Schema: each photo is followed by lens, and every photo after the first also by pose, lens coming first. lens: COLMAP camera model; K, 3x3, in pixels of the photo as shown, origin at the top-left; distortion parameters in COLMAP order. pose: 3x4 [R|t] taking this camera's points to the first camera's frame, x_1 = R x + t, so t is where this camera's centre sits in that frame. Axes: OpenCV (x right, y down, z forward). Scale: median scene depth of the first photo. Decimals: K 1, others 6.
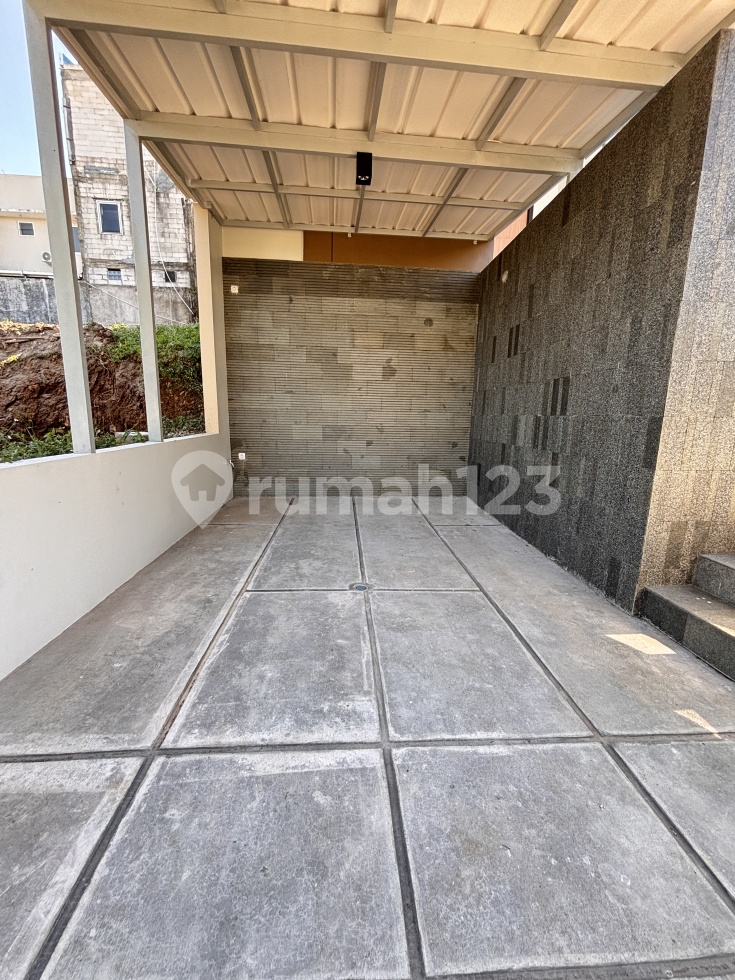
lens RADIAL K [[396.3, 0, 366.4], [0, 396.3, 493.2], [0, 0, 1]] dist [0.000040, 0.000613]
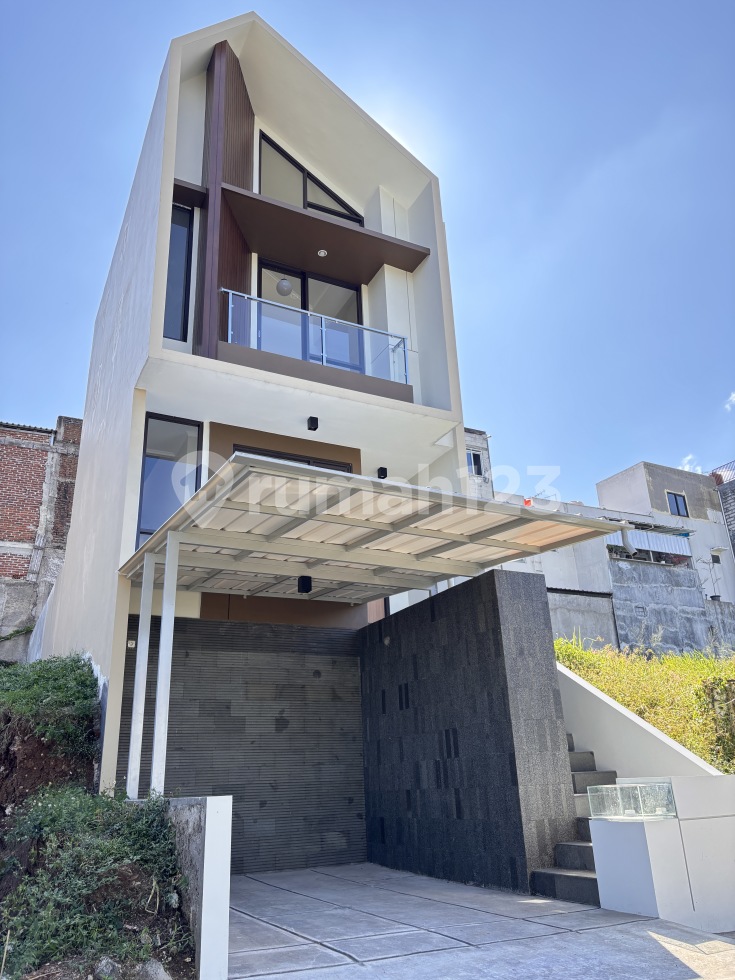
lens RADIAL K [[739.3, 0, 373.4], [0, 739.3, 491.5], [0, 0, 1]] dist [0.001133, -0.006021]
pose [[0.920871, 0.093643, 0.378455, -0.497017], [0.129015, 0.842839, -0.522472, 0.197414], [-0.367903, 0.529956, 0.764064, -0.799334]]
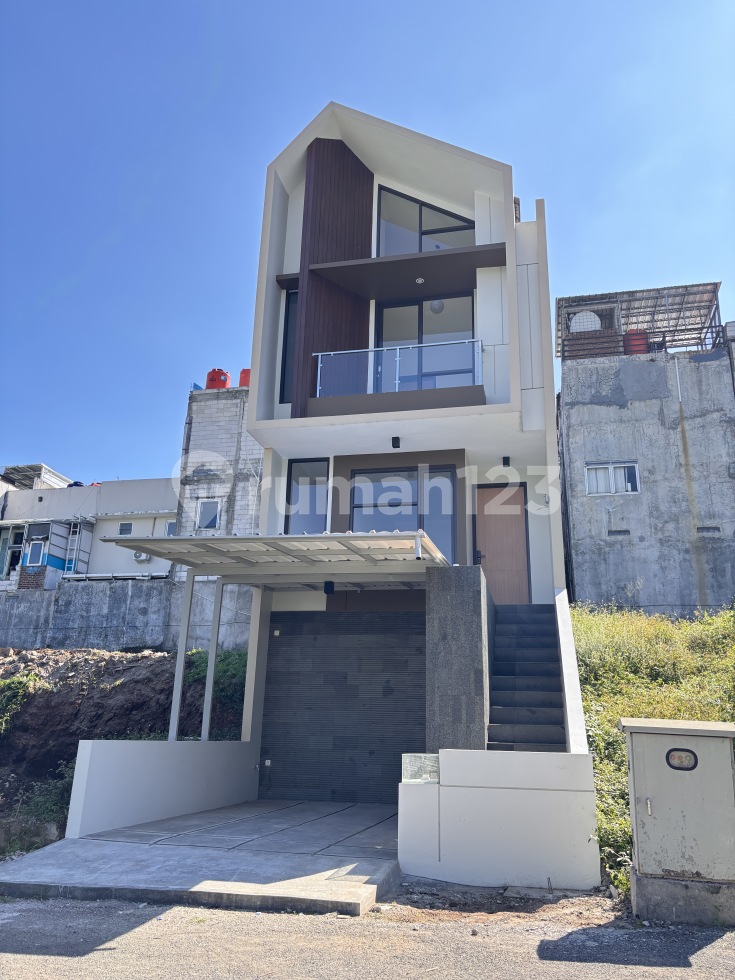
lens RADIAL K [[739.3, 0, 373.4], [0, 739.3, 491.5], [0, 0, 1]] dist [0.001133, -0.006021]
pose [[0.957481, -0.088261, -0.274664, 0.723800], [-0.061270, 0.868123, -0.492553, 0.295445], [0.281915, 0.488439, 0.825803, -1.239418]]
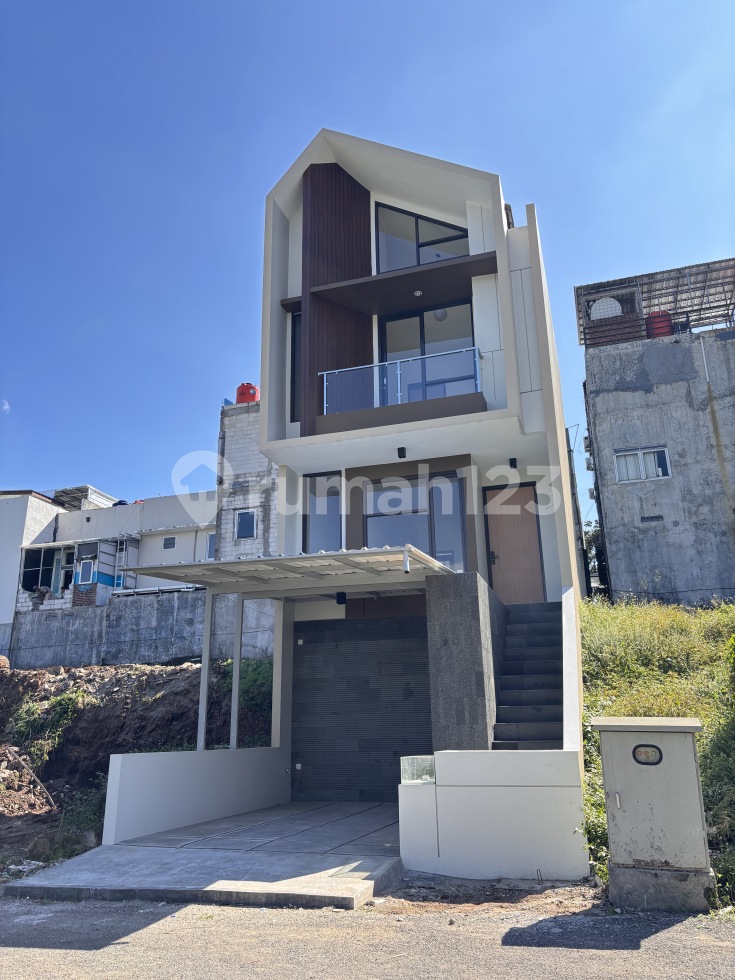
lens RADIAL K [[738.4, 0, 361.4], [0, 738.4, 487.3], [0, 0, 1]] dist [0.001488, -0.002776]
pose [[0.925892, -0.150080, -0.346698, 0.872828], [-0.041986, 0.871143, -0.489231, 0.292614], [0.375447, 0.467531, 0.800284, -1.303097]]
